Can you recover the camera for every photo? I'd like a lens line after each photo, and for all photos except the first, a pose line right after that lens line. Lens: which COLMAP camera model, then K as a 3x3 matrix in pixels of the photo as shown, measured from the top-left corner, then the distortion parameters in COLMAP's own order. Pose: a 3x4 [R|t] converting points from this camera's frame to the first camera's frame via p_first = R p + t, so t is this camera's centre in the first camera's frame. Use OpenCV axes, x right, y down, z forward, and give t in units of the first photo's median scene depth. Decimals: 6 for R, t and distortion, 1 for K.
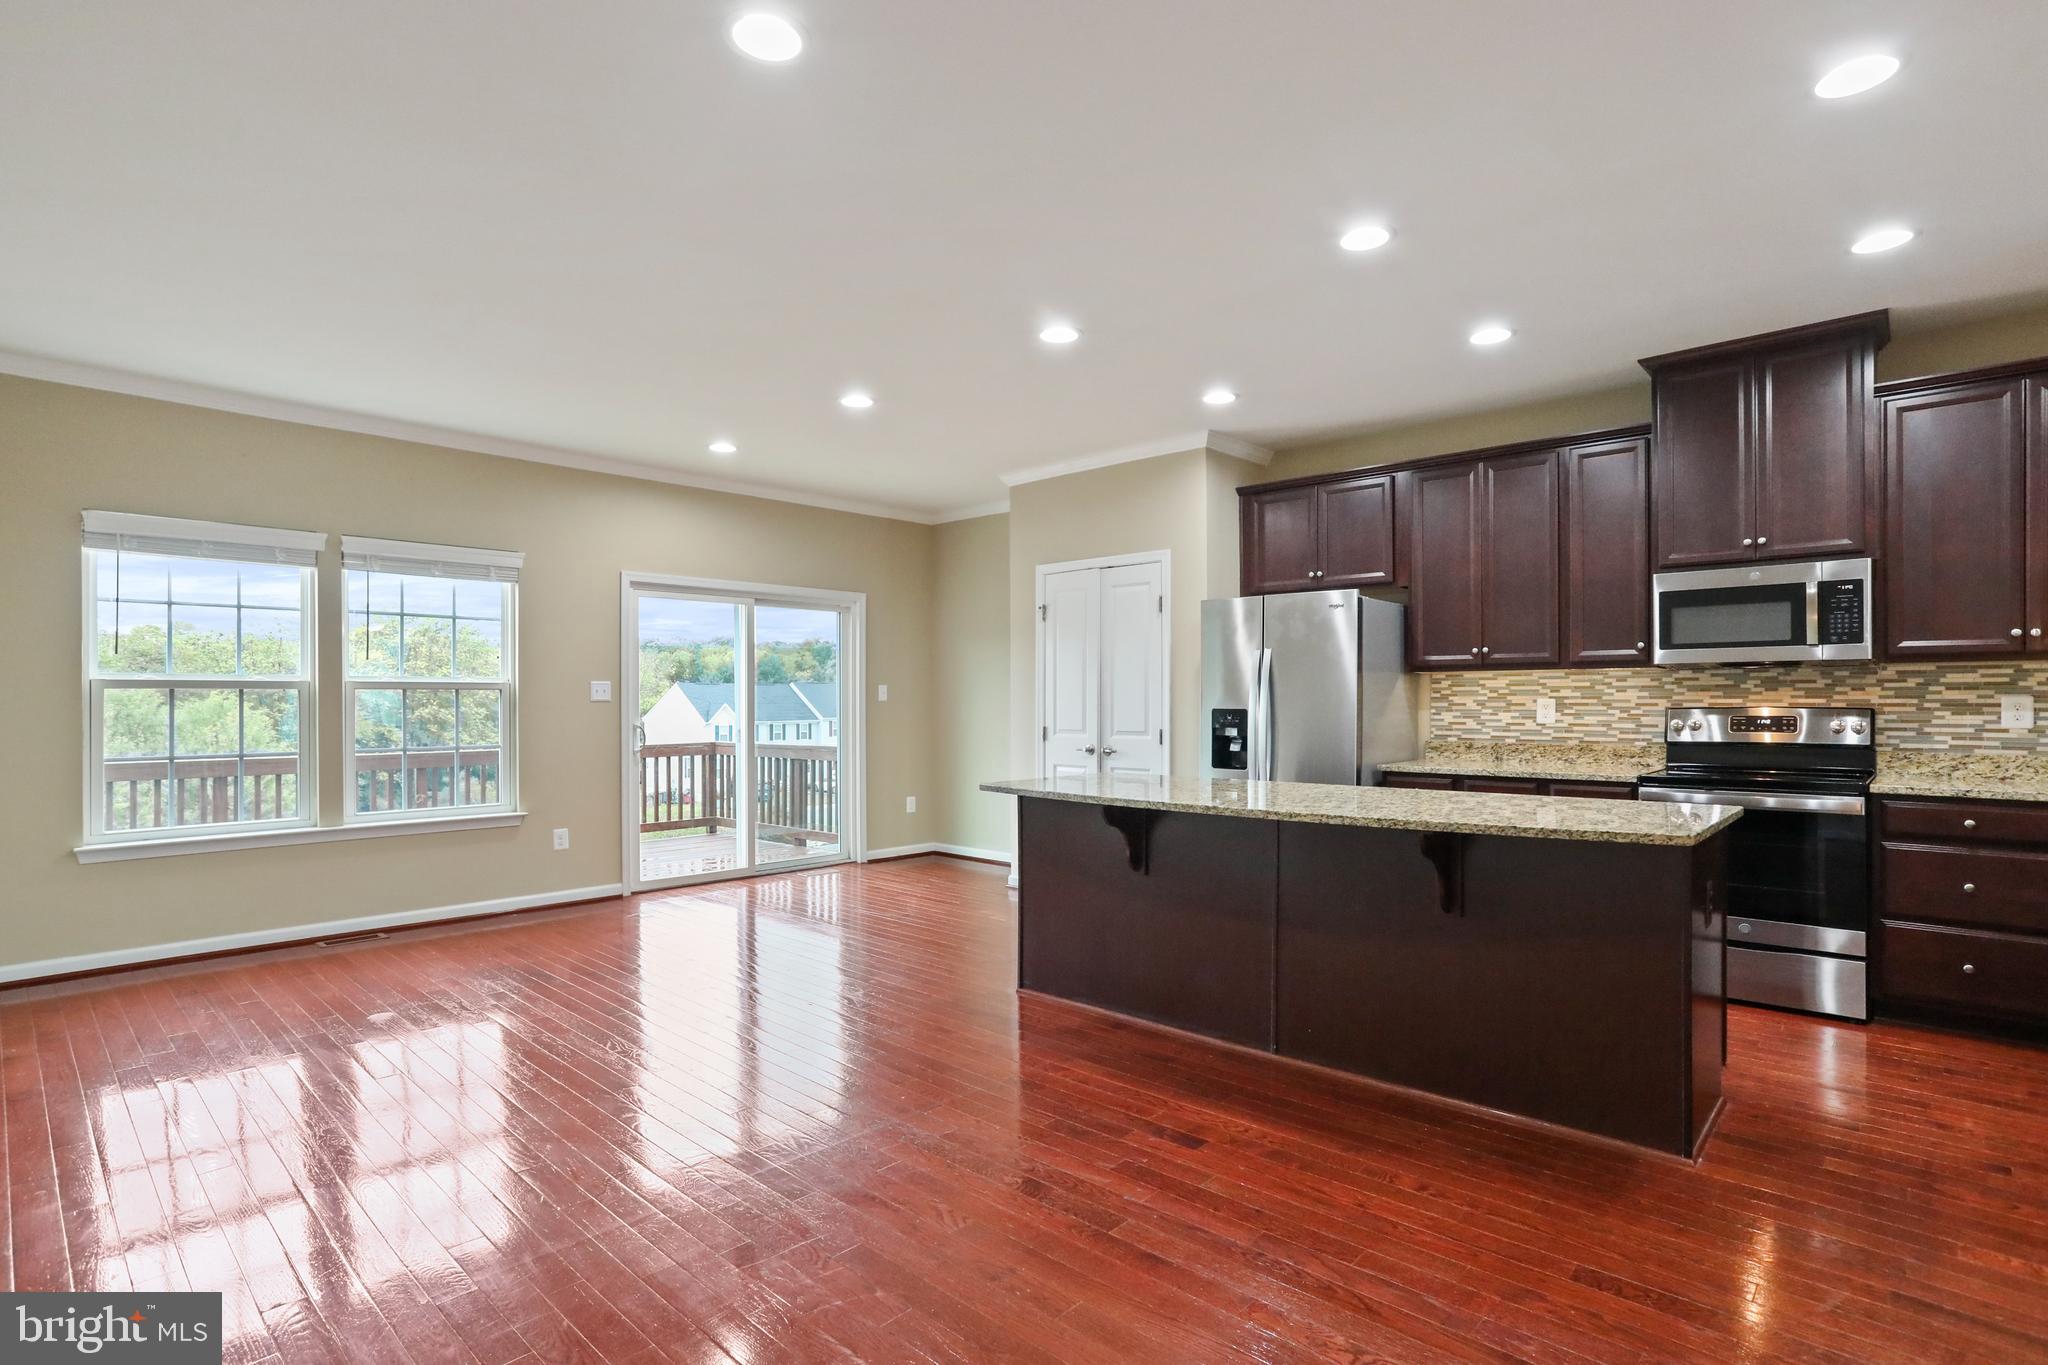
lens RADIAL K [[996.6, 0, 1037.2], [0, 996.6, 702.6], [0, 0, 1]] dist [-0.048196, 0.027670]
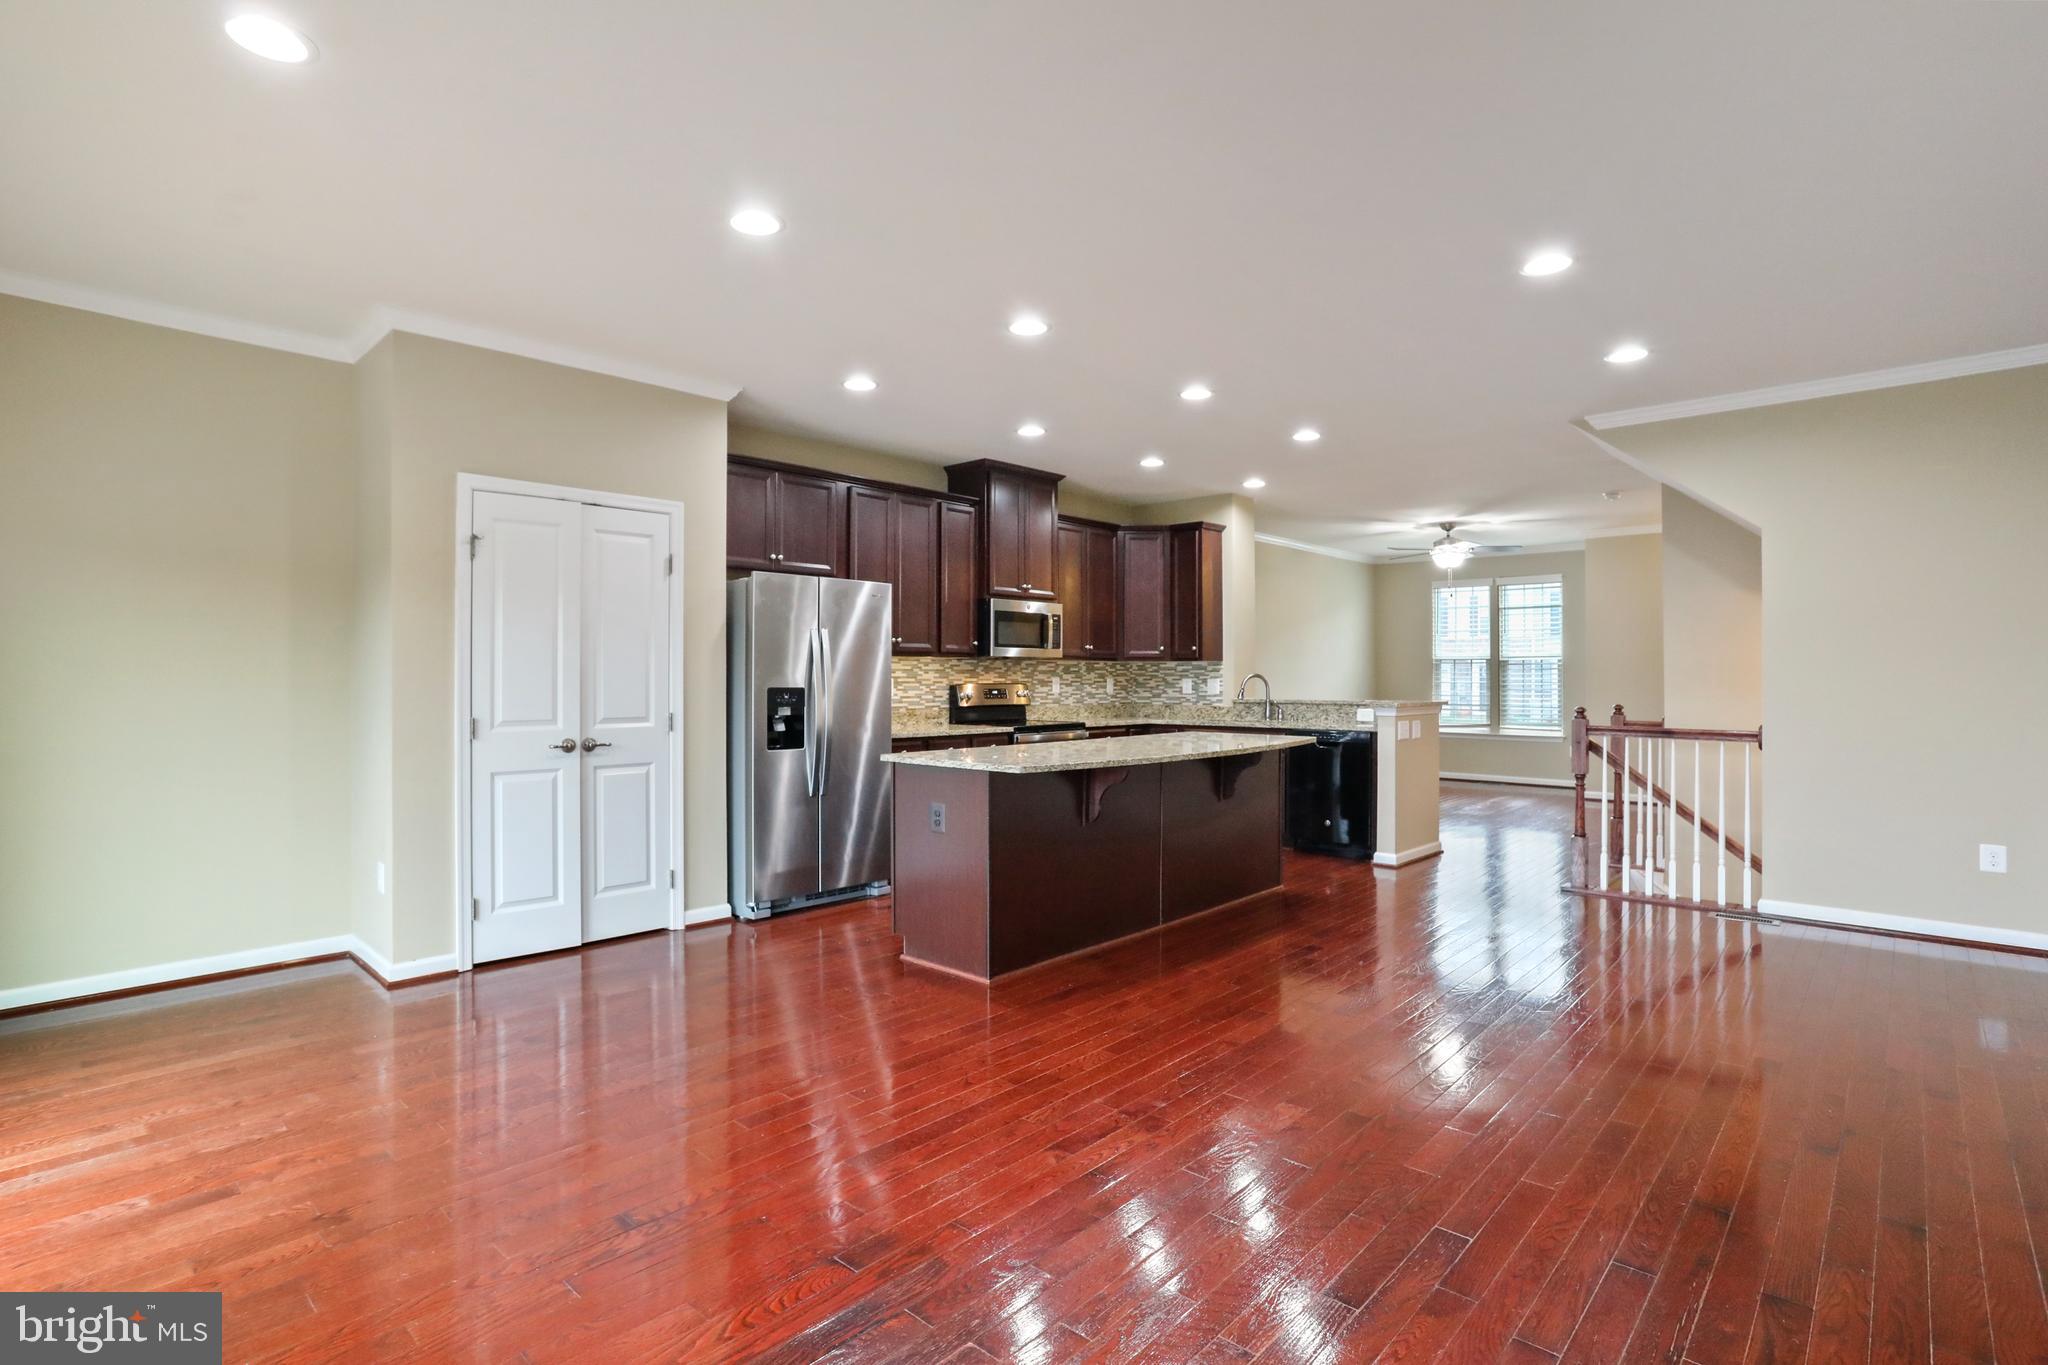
lens RADIAL K [[1000.1, 0, 1011.6], [0, 1000.1, 680.0], [0, 0, 1]] dist [-0.079858, 0.038419]
pose [[0.010954, -0.000187, 0.999940, -0.833978], [0.001688, 0.999999, 0.000169, -0.001411], [-0.999939, 0.001686, 0.010954, 0.827491]]
